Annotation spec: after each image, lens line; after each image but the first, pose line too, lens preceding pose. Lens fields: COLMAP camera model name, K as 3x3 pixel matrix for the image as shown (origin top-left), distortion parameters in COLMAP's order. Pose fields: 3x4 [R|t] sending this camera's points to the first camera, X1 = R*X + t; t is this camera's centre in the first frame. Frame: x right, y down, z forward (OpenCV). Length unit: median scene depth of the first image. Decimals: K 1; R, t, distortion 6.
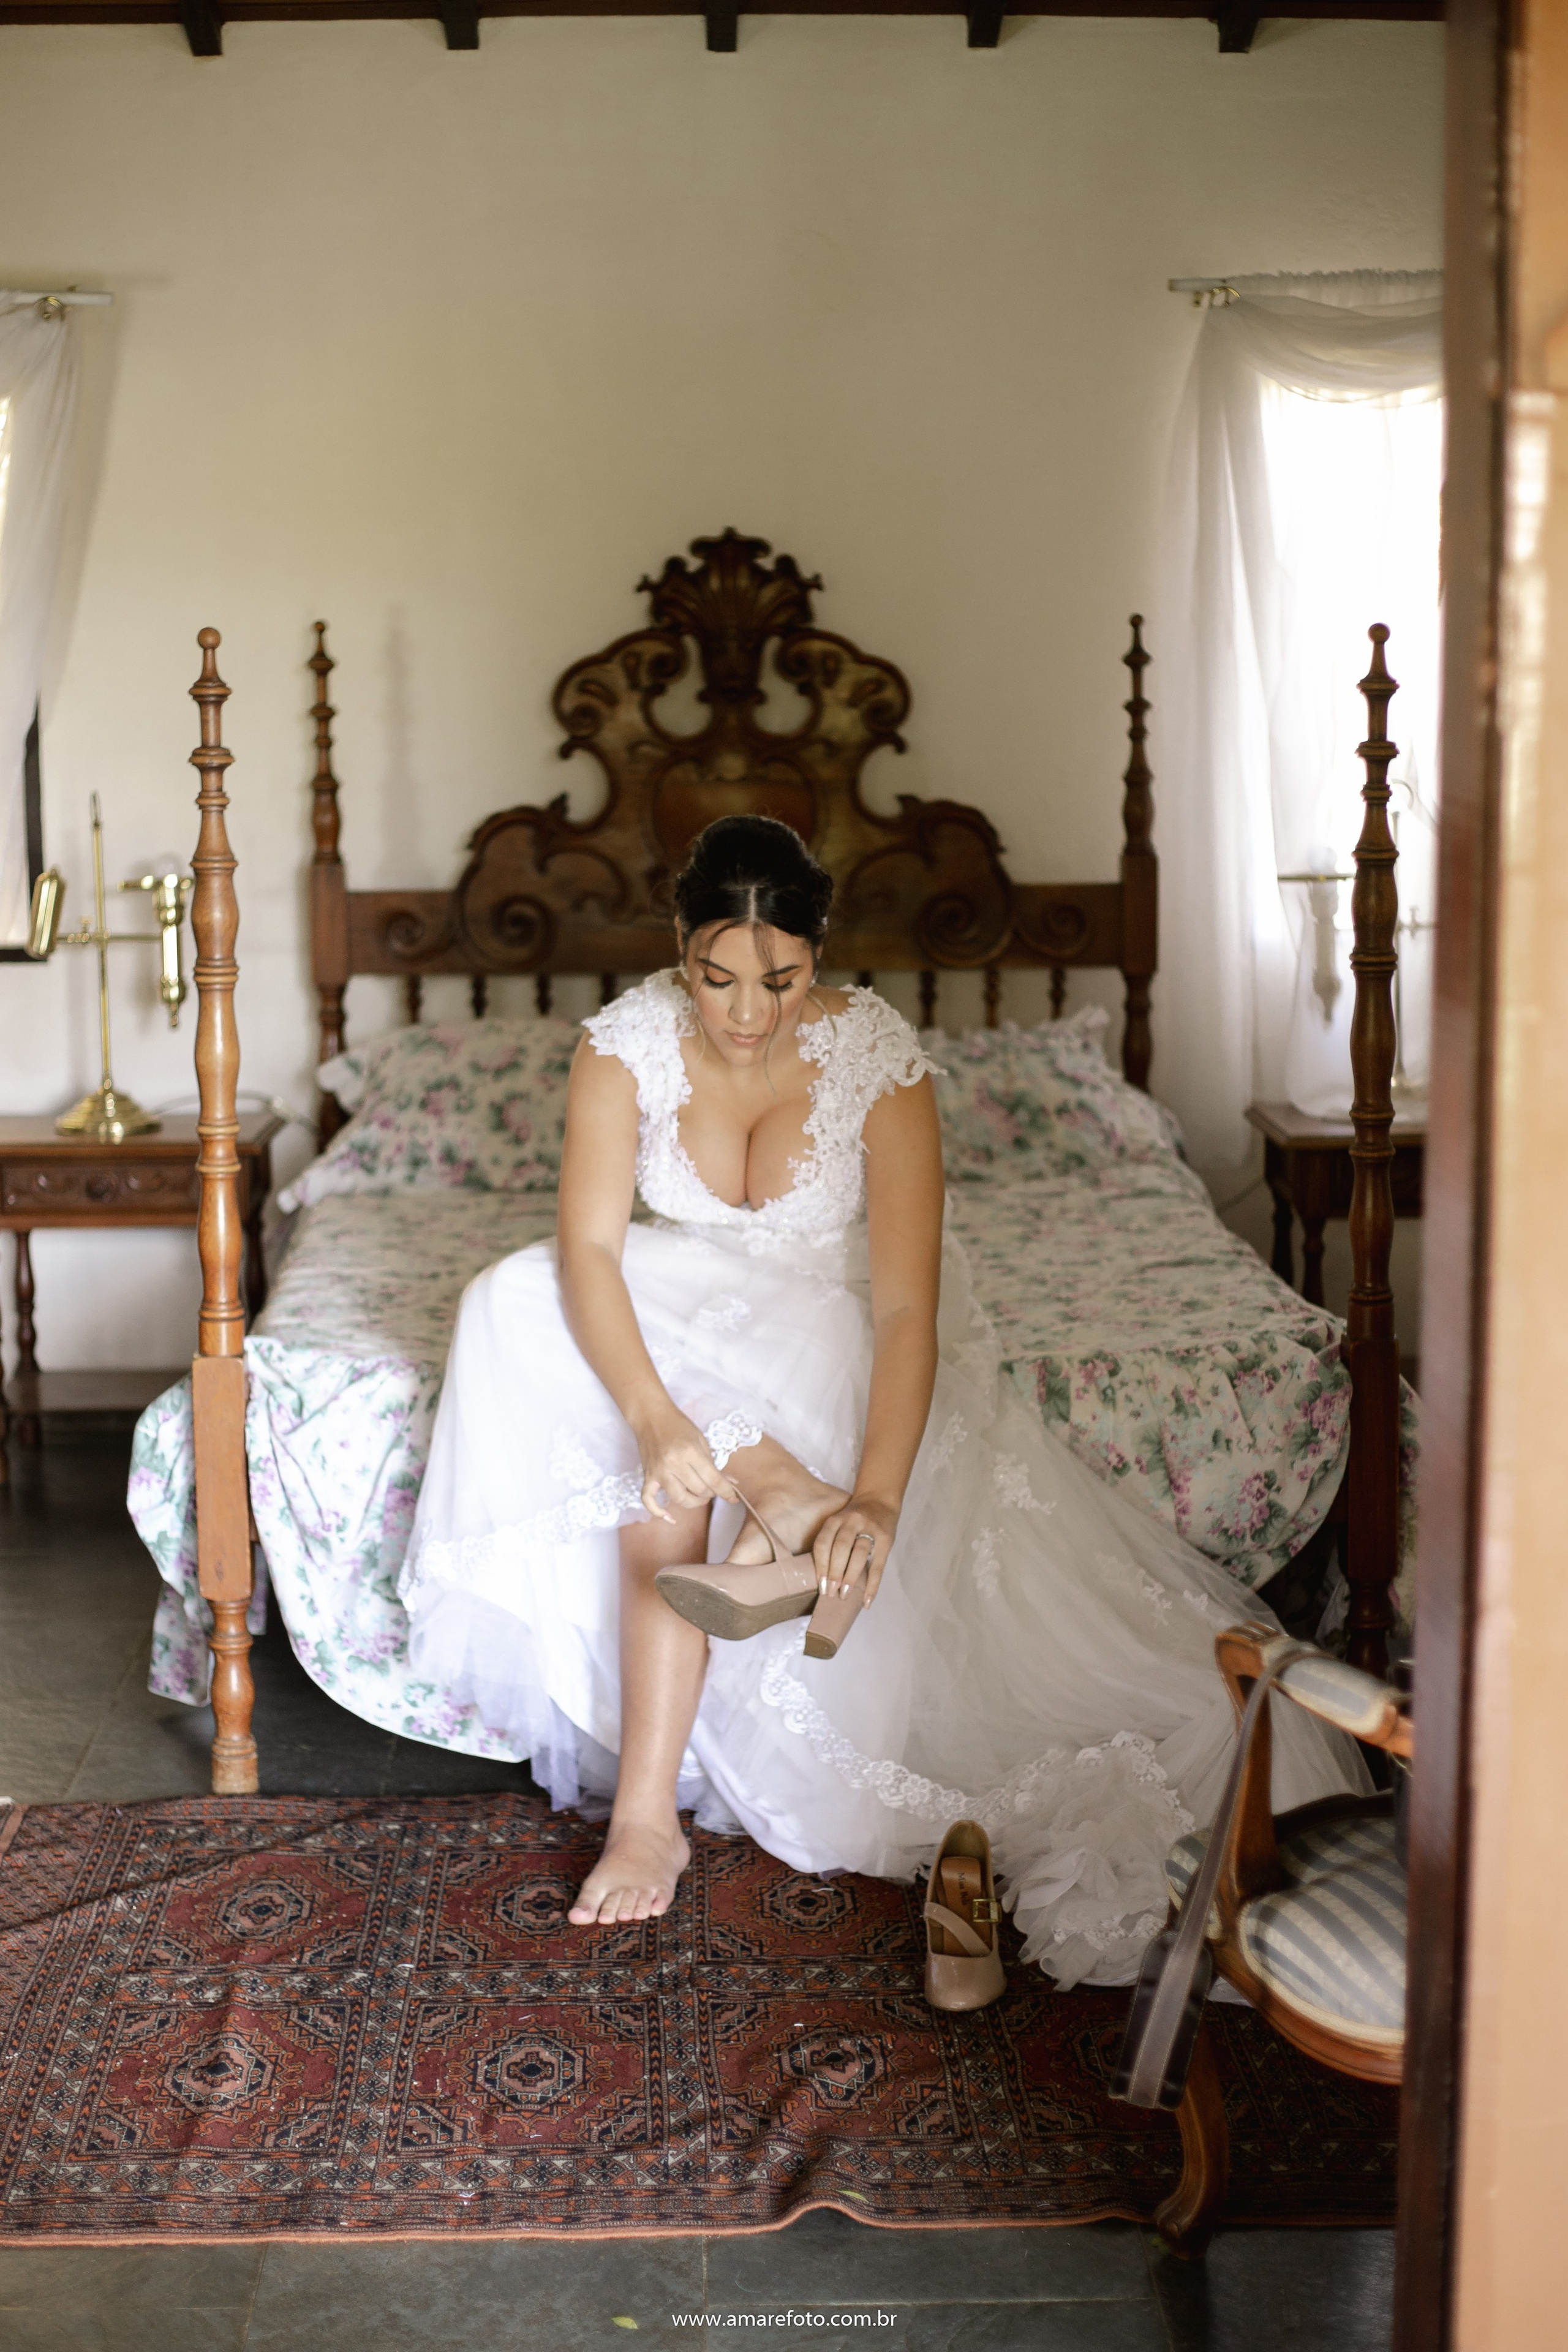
lens RADIAL K [[3513.7, 0, 784.0], [0, 3513.7, 1176.0], [0, 0, 1]] dist [-0.072983, 0.083272]
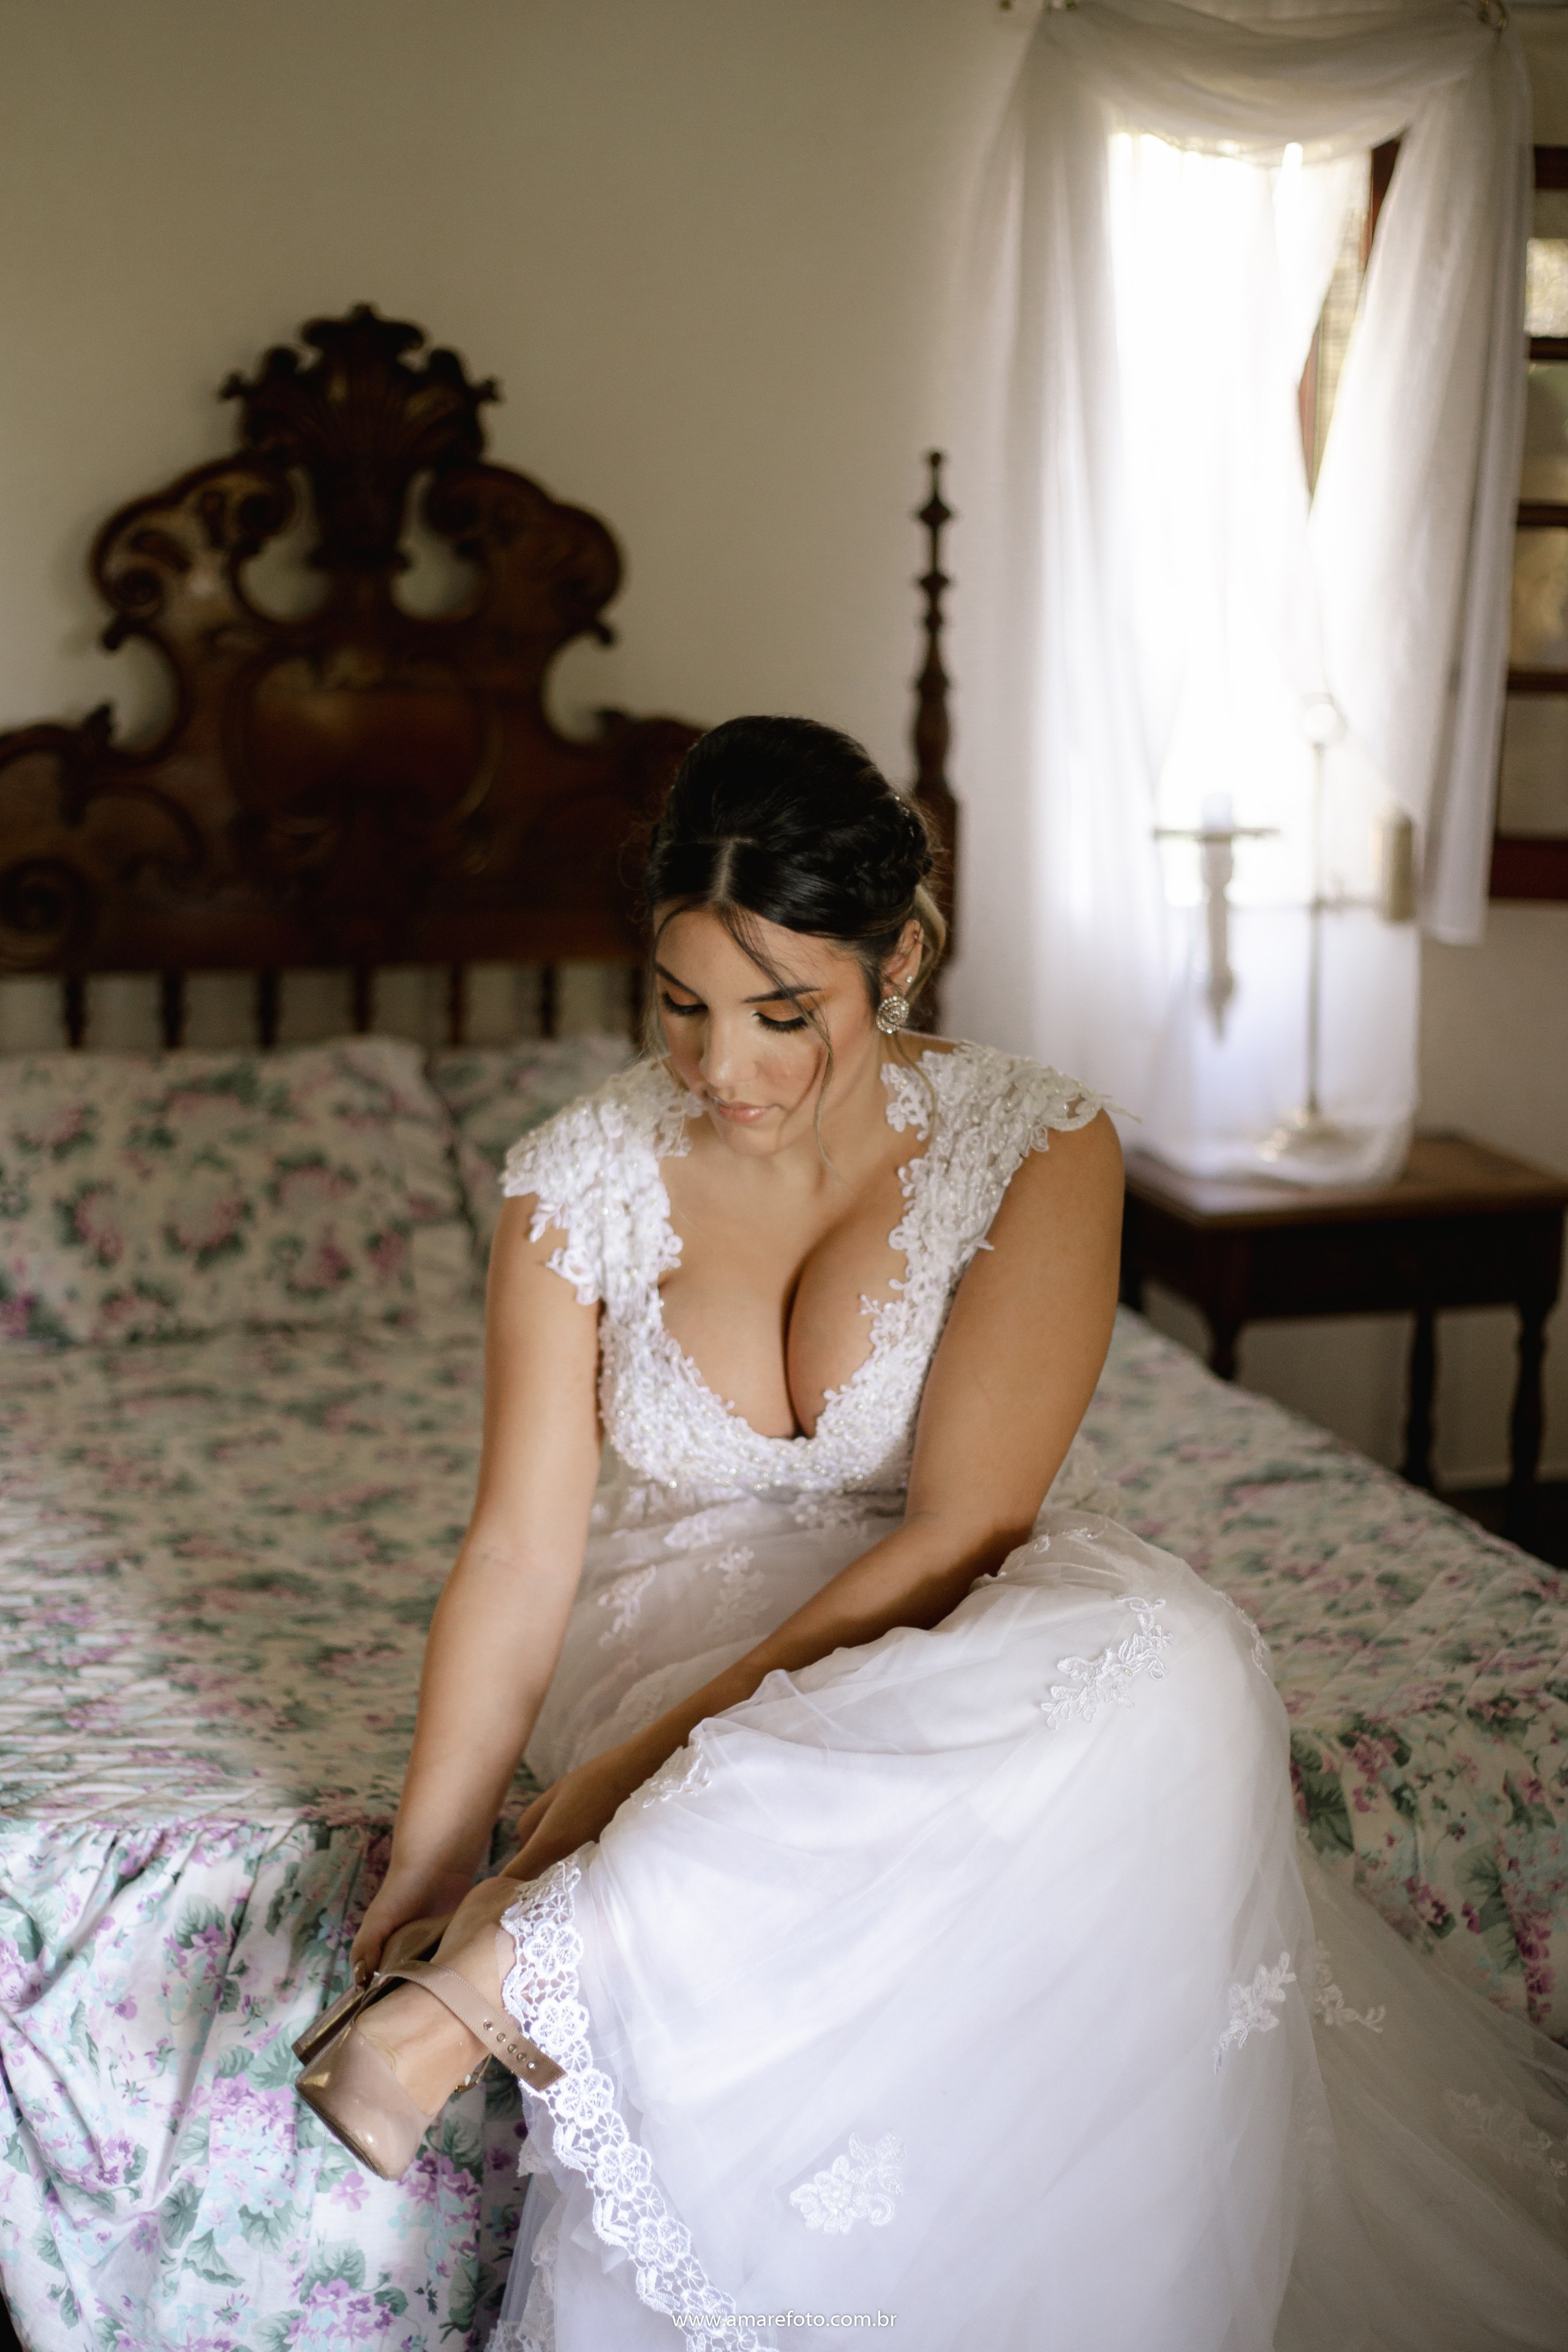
lens RADIAL K [[3513.7, 0, 784.0], [0, 3513.7, 1176.0], [0, 0, 1]] dist [-0.072983, 0.083272]
pose [[0.963305, -0.029420, 0.266792, -0.120399], [0.014398, 0.998208, 0.058088, -0.057933], [-0.268023, -0.052116, 0.962002, 0.335422]]
